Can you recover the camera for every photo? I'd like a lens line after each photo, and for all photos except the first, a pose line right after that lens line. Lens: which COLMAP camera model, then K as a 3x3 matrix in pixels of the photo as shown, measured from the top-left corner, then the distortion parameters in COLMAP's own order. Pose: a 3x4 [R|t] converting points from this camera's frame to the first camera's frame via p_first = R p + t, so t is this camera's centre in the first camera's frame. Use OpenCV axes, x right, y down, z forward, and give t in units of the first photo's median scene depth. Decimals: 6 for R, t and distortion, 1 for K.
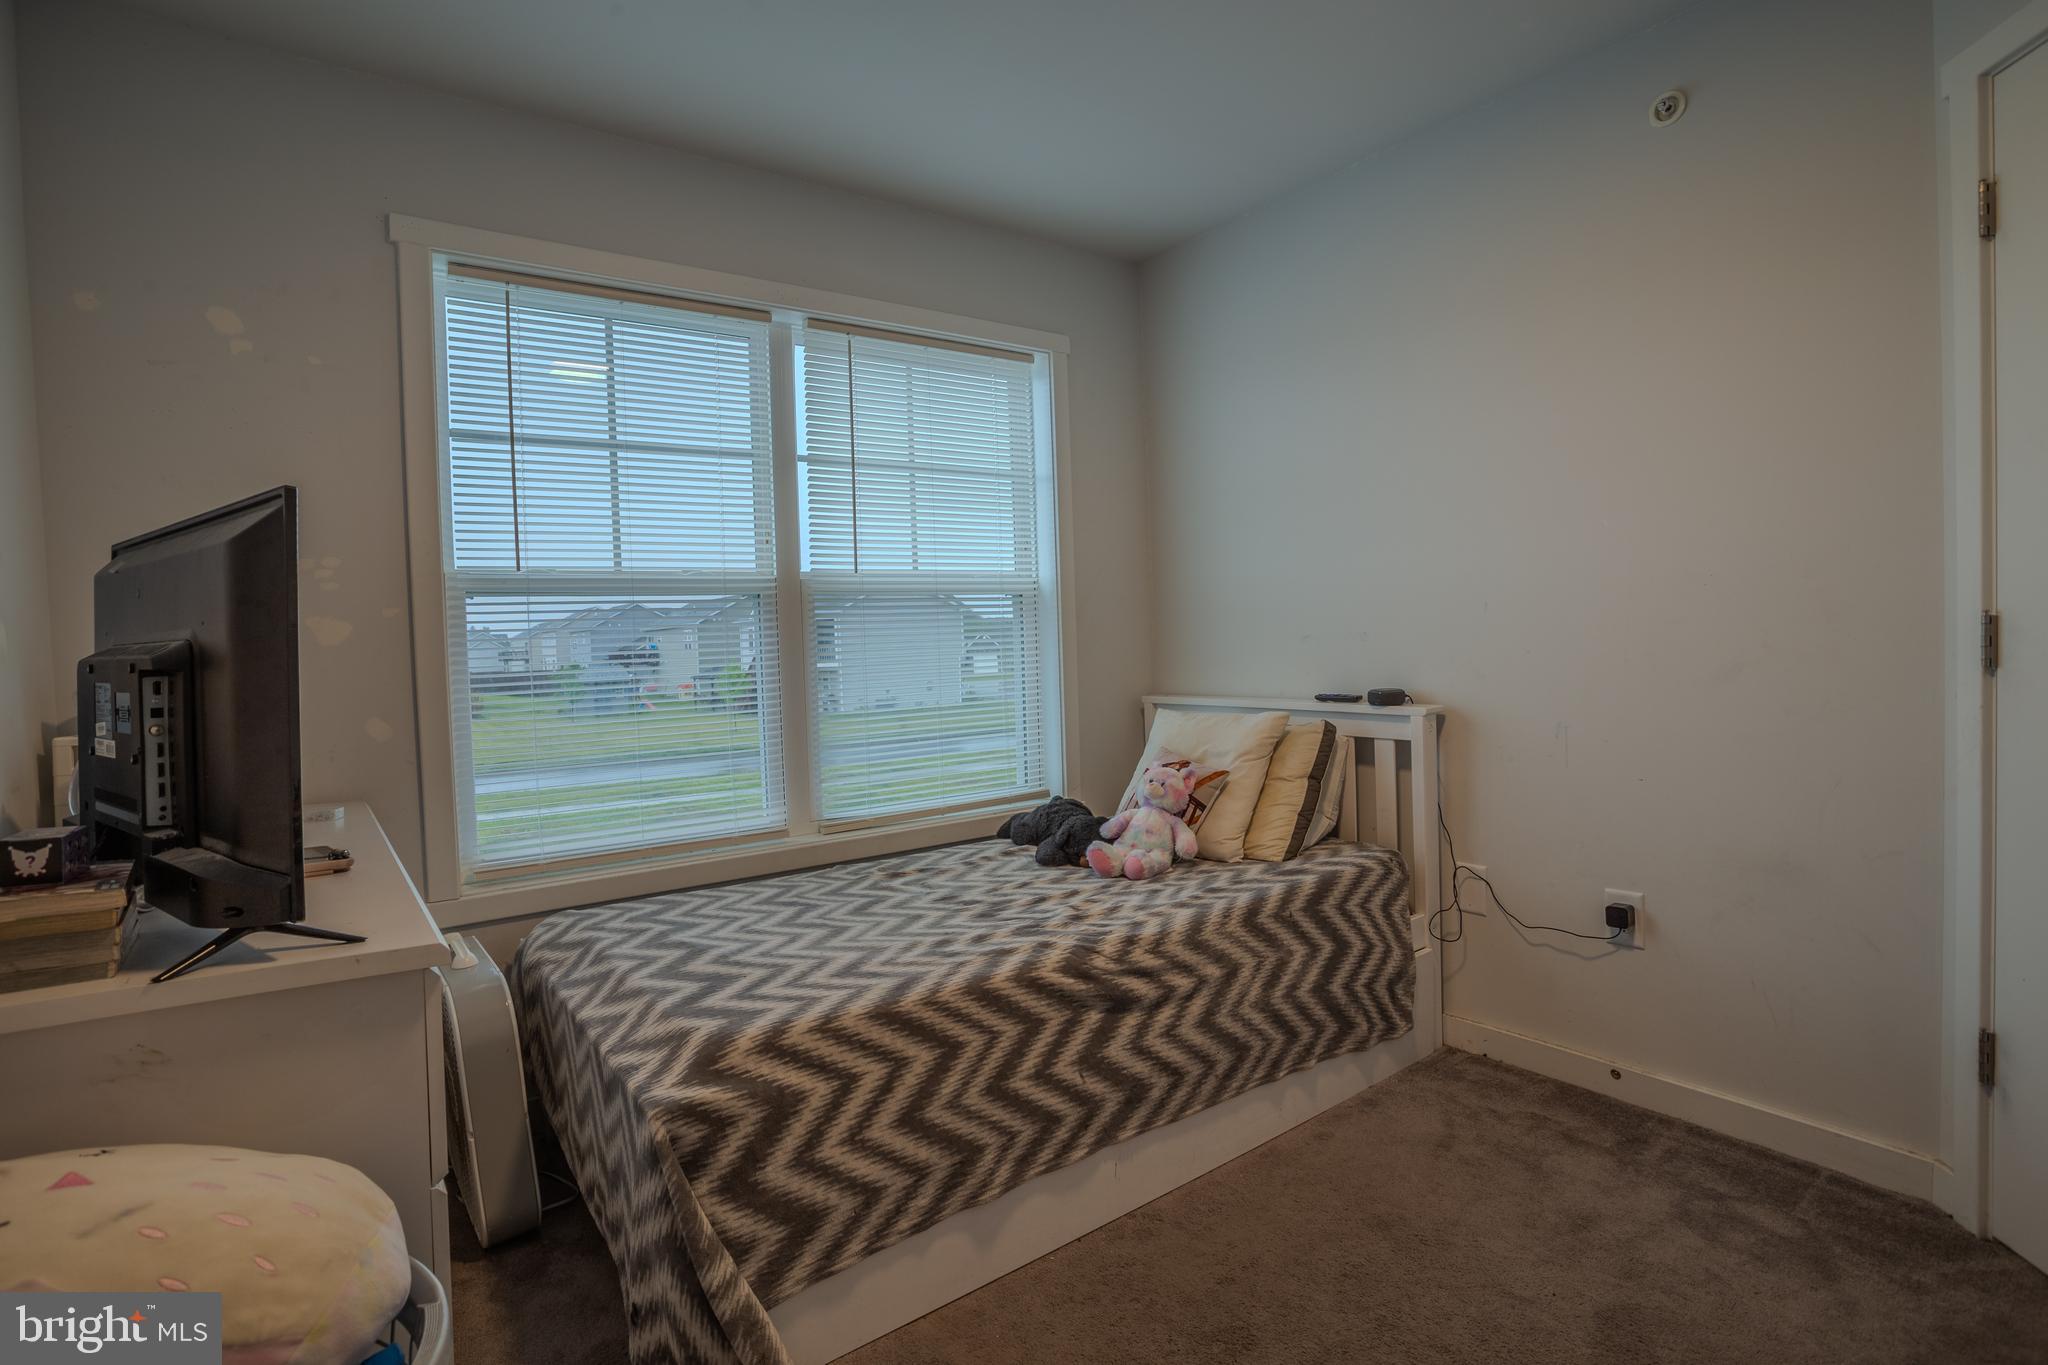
lens RADIAL K [[1001.9, 0, 1014.6], [0, 1001.9, 672.7], [0, 0, 1]] dist [-0.078209, 0.036342]
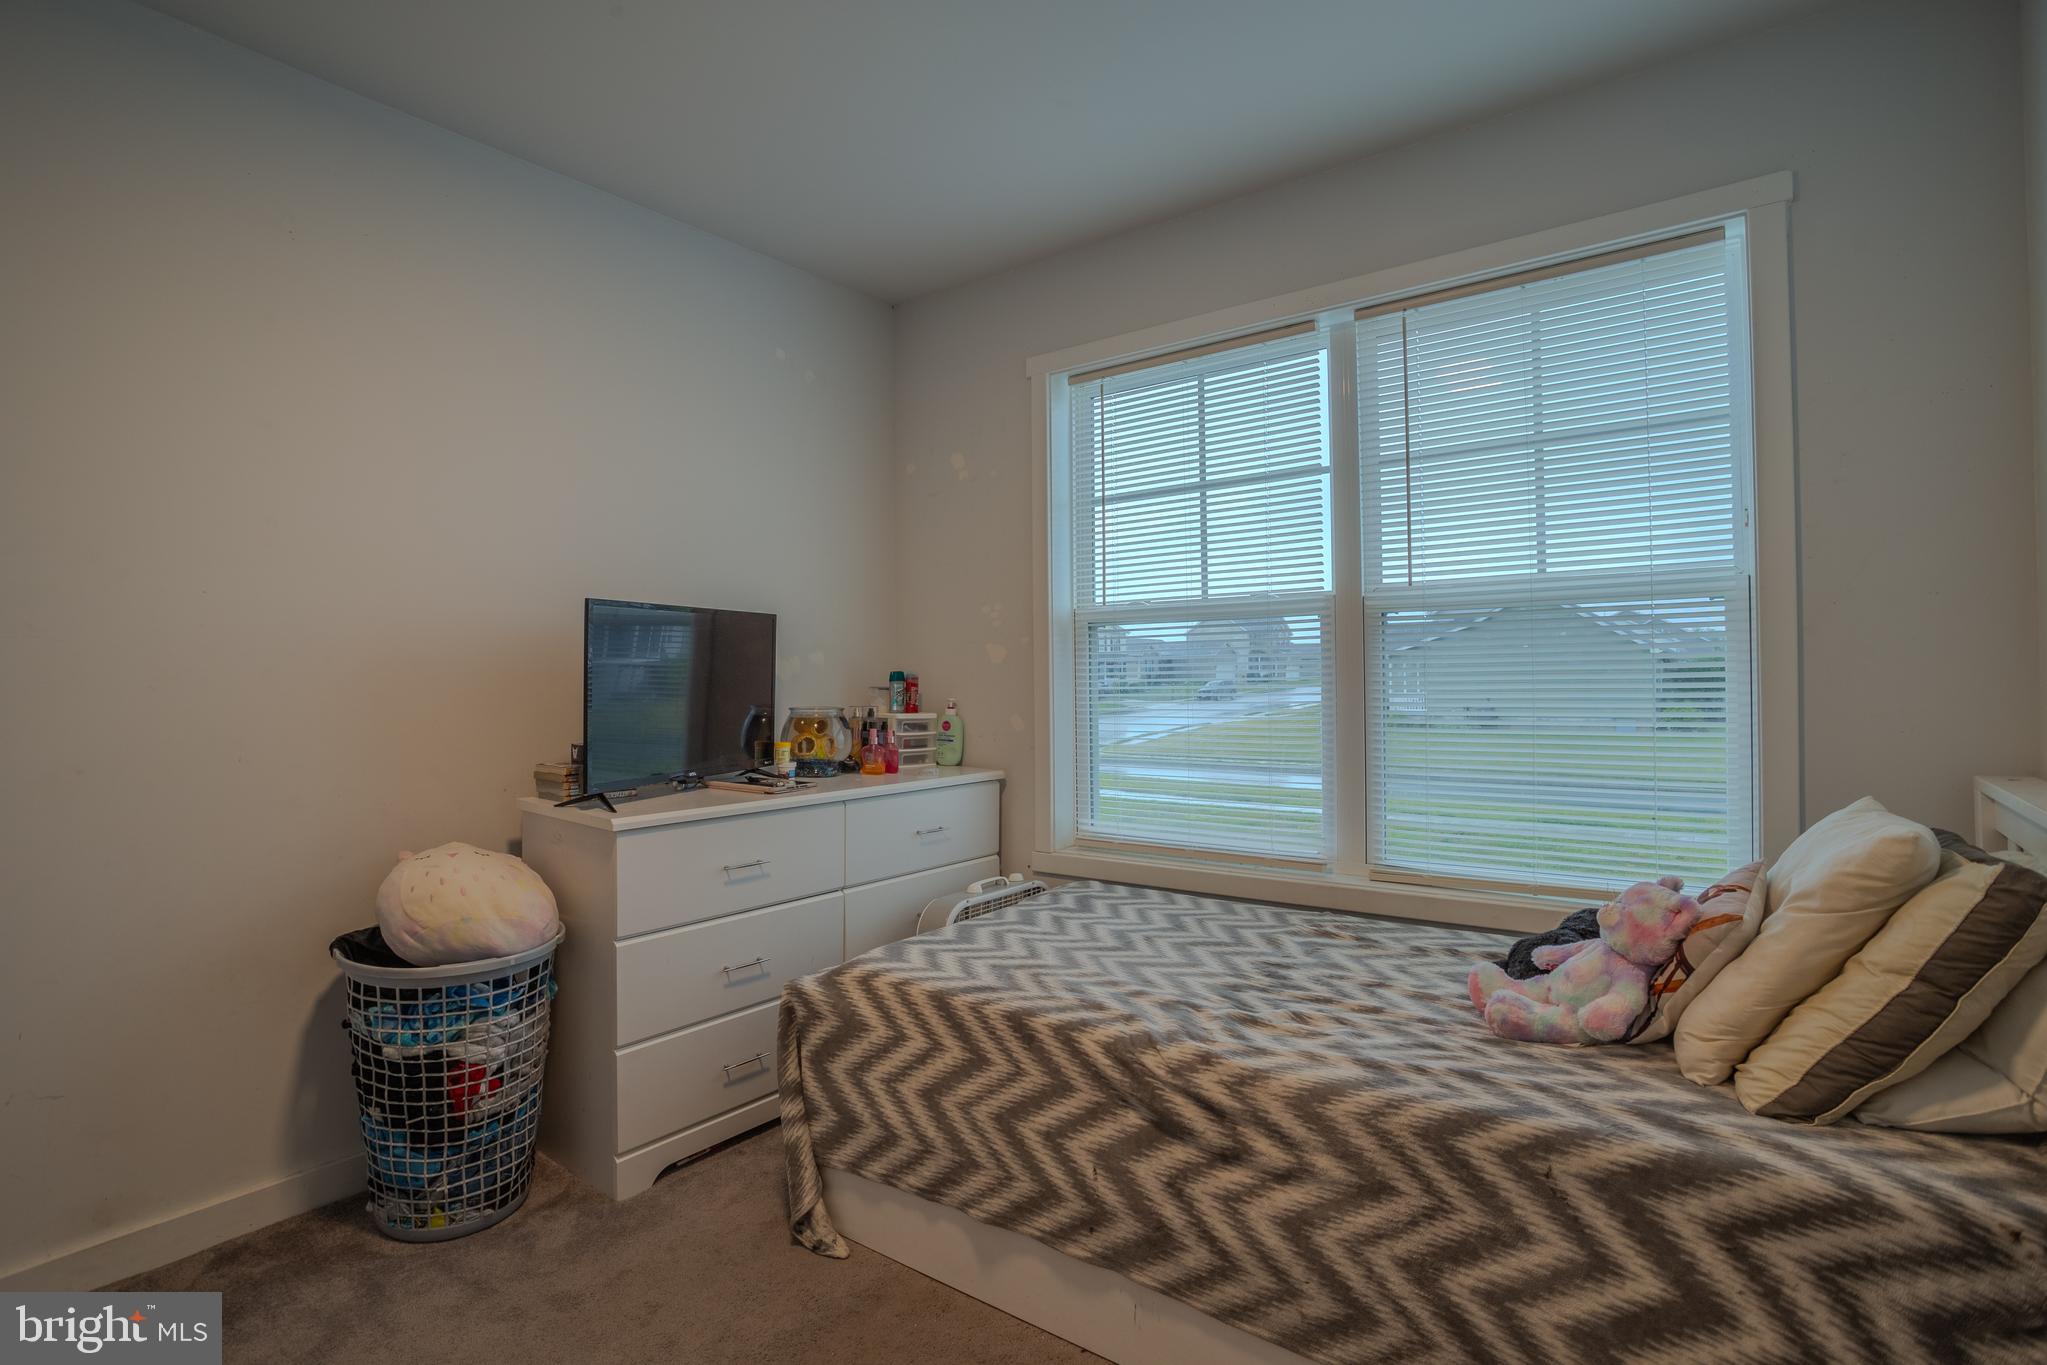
lens RADIAL K [[1001.4, 0, 1014.1], [0, 1001.4, 672.7], [0, 0, 1]] dist [-0.078209, 0.036342]
pose [[0.275052, 0.025145, -0.961101, 0.814872], [-0.029522, 0.999407, 0.017698, -0.043251], [0.960976, 0.023506, 0.275631, 0.635154]]
